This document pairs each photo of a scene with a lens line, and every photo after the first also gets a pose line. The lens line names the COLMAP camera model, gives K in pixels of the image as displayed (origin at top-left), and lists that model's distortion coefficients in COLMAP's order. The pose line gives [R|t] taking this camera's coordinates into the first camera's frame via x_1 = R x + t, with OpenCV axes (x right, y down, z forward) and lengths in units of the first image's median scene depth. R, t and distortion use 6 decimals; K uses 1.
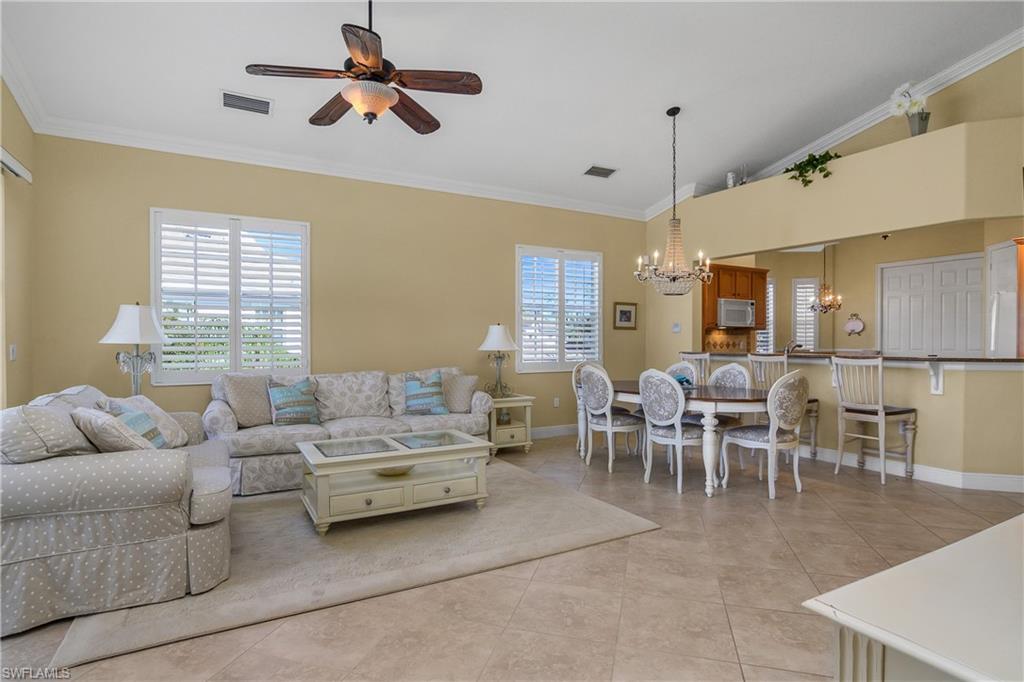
lens RADIAL K [[506.5, 0, 509.8], [0, 506.5, 346.3], [0, 0, 1]] dist [-0.026413, 0.006205]
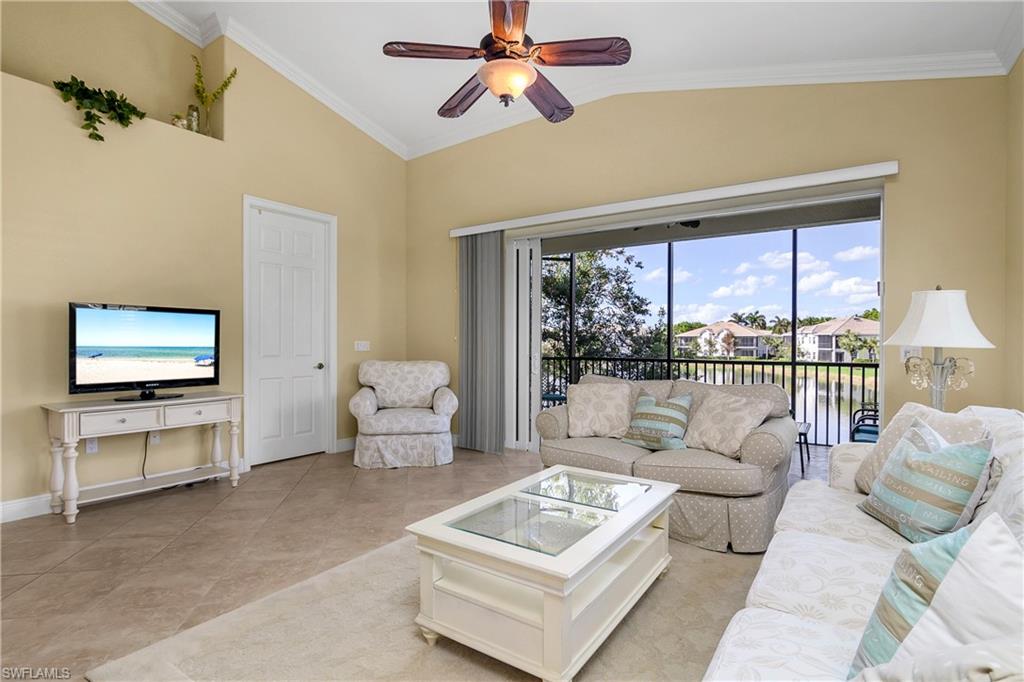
lens RADIAL K [[506.5, 0, 505.3], [0, 506.5, 344.4], [0, 0, 1]] dist [-0.026413, 0.006205]
pose [[-0.900692, 0.000453, -0.434458, 0.083806], [-0.005886, 0.999895, 0.013244, -0.009220], [0.434418, 0.014486, -0.900595, 1.163035]]
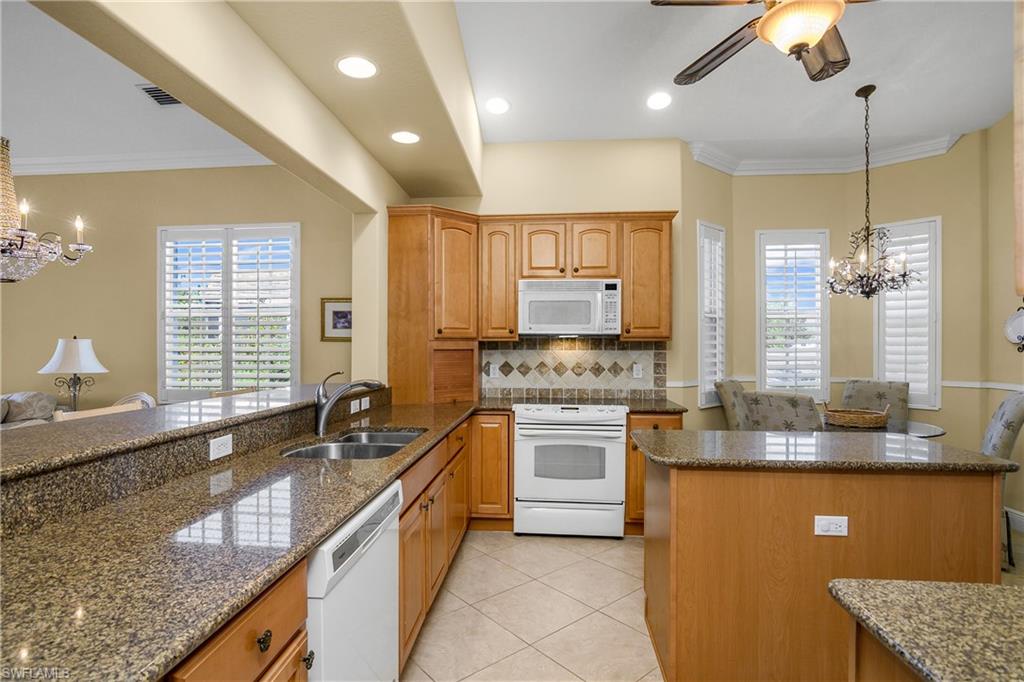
lens RADIAL K [[506.5, 0, 504.1], [0, 506.5, 347.1], [0, 0, 1]] dist [-0.026413, 0.006205]
pose [[0.834373, 0.002065, -0.551196, 1.099446], [-0.008973, 0.999911, -0.009837, -0.033655], [0.551127, 0.013153, 0.834318, 0.896061]]
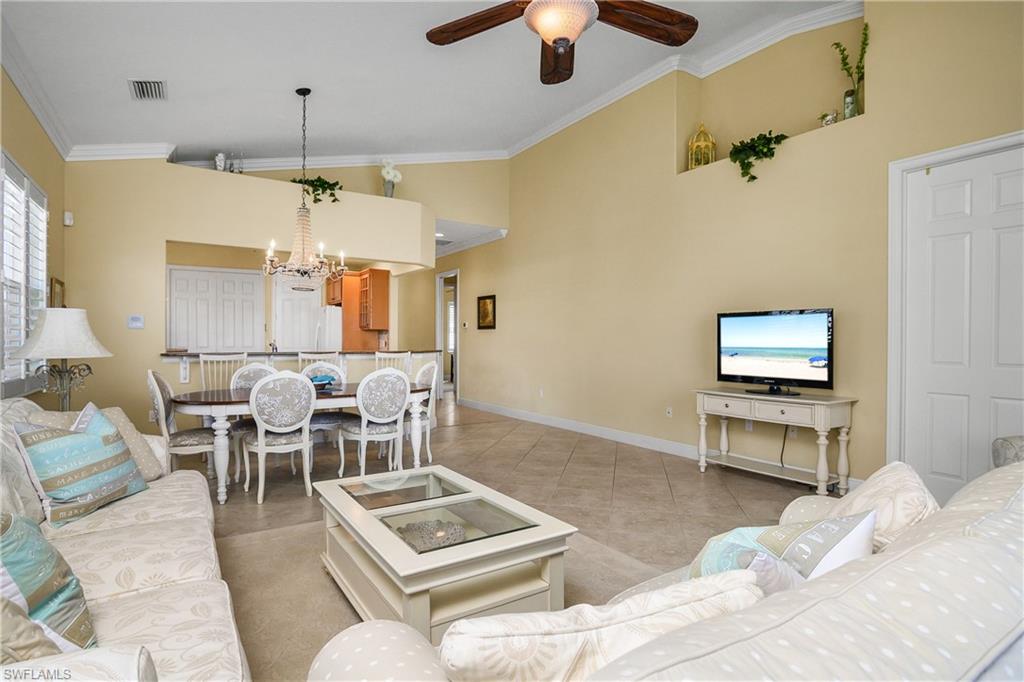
lens RADIAL K [[506.5, 0, 509.9], [0, 506.5, 348.8], [0, 0, 1]] dist [-0.026413, 0.006205]
pose [[-0.078840, -0.014802, 0.996777, -0.633402], [0.007561, 0.999852, 0.015445, -0.006082], [-0.996859, 0.008754, -0.078716, 0.722994]]
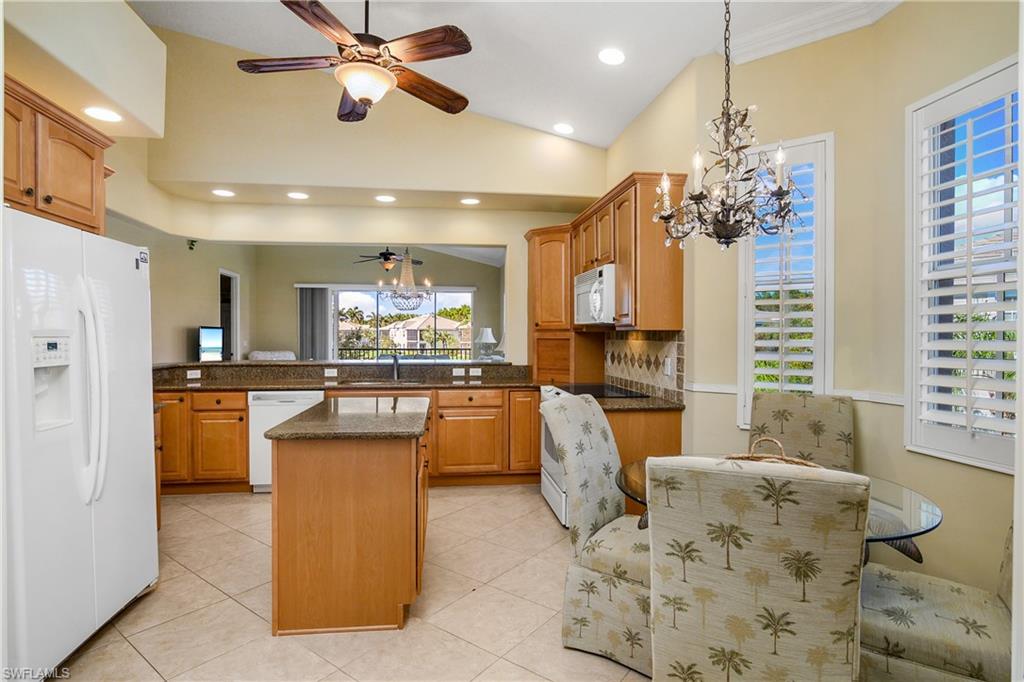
lens RADIAL K [[515.5, 0, 501.1], [0, 515.5, 341.0], [0, 0, 1]] dist [-0.017889, 0.000564]
pose [[-0.365367, 0.008095, -0.930828, 1.577856], [-0.013363, 0.999814, 0.013940, -0.045633], [0.930768, 0.017532, -0.365191, 1.804907]]
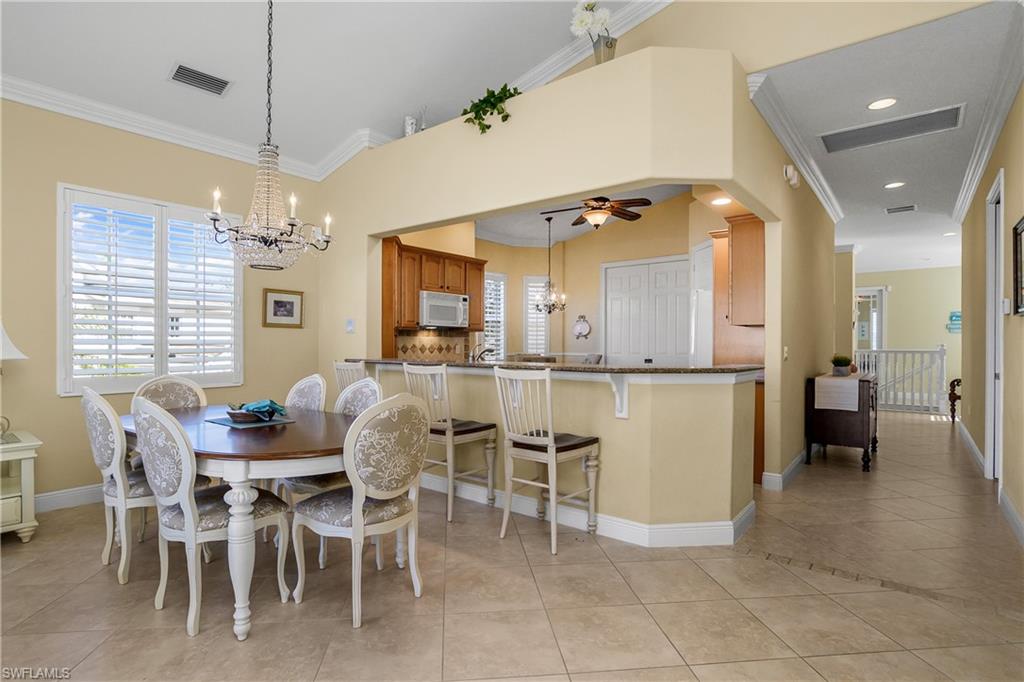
lens RADIAL K [[506.5, 0, 501.8], [0, 506.5, 345.1], [0, 0, 1]] dist [-0.026413, 0.006205]
pose [[0.926797, 0.001993, 0.375556, 0.372331], [0.001256, 0.999964, -0.008406, -0.003194], [-0.375560, 0.008262, 0.926761, 0.338670]]
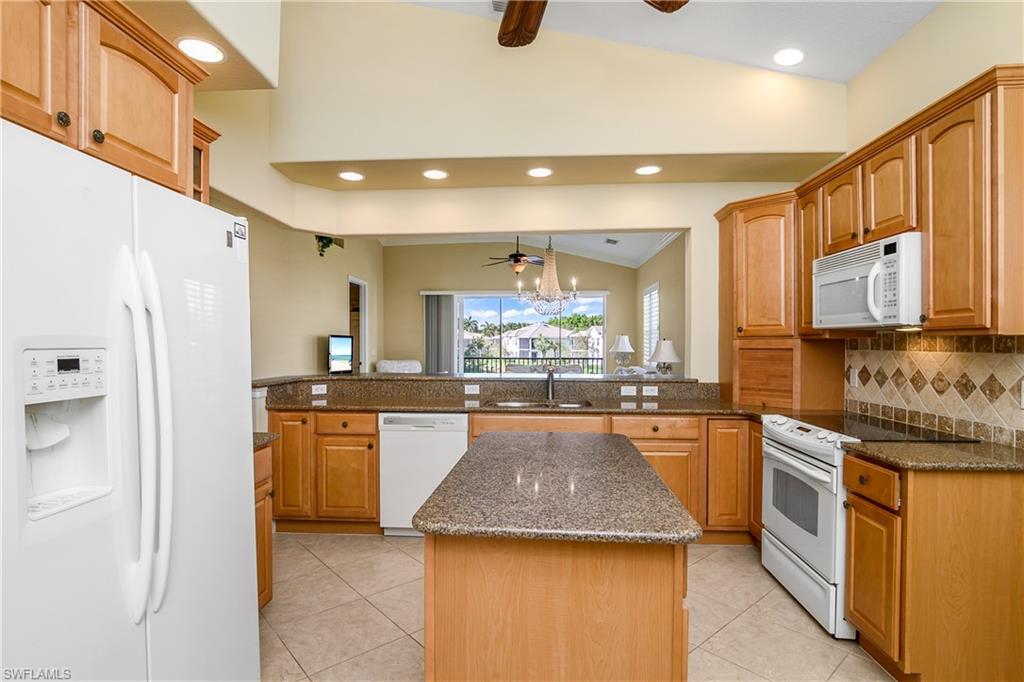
lens RADIAL K [[506.5, 0, 513.7], [0, 506.5, 346.6], [0, 0, 1]] dist [-0.026413, 0.006205]
pose [[-0.533706, 0.003150, -0.845664, 1.407968], [-0.011232, 0.999878, 0.010813, -0.044106], [0.845596, 0.015269, -0.533606, 1.609487]]
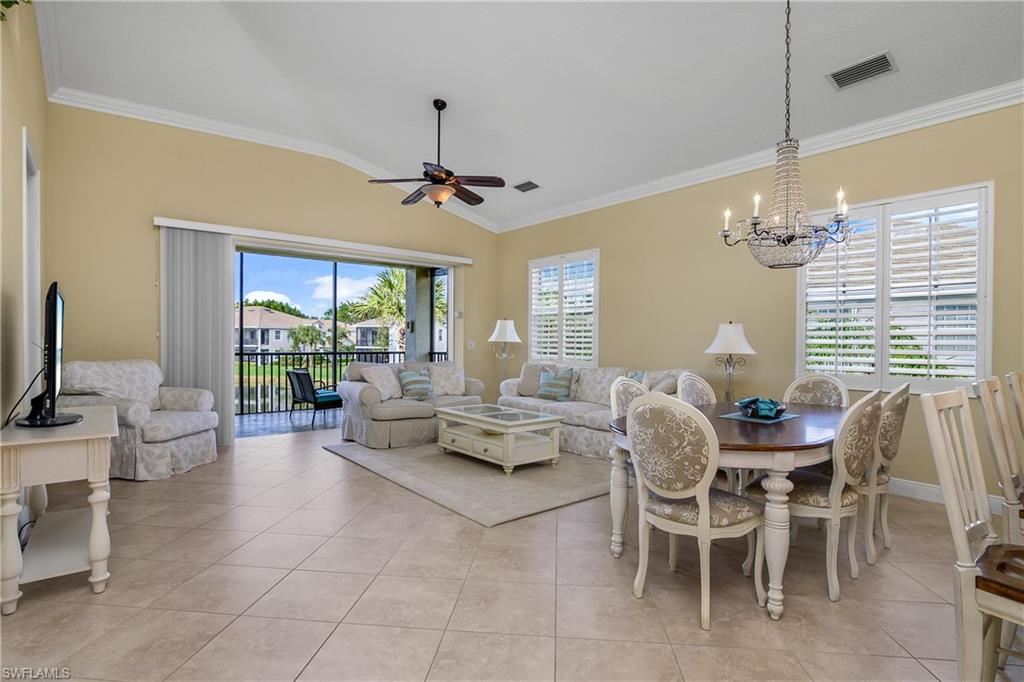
lens RADIAL K [[506.5, 0, 510.9], [0, 506.5, 345.5], [0, 0, 1]] dist [-0.026413, 0.006205]
pose [[0.190705, 0.011228, -0.981583, 0.881609], [-0.020243, 0.999767, 0.007503, -0.004622], [0.981439, 0.018440, 0.190888, 0.582837]]
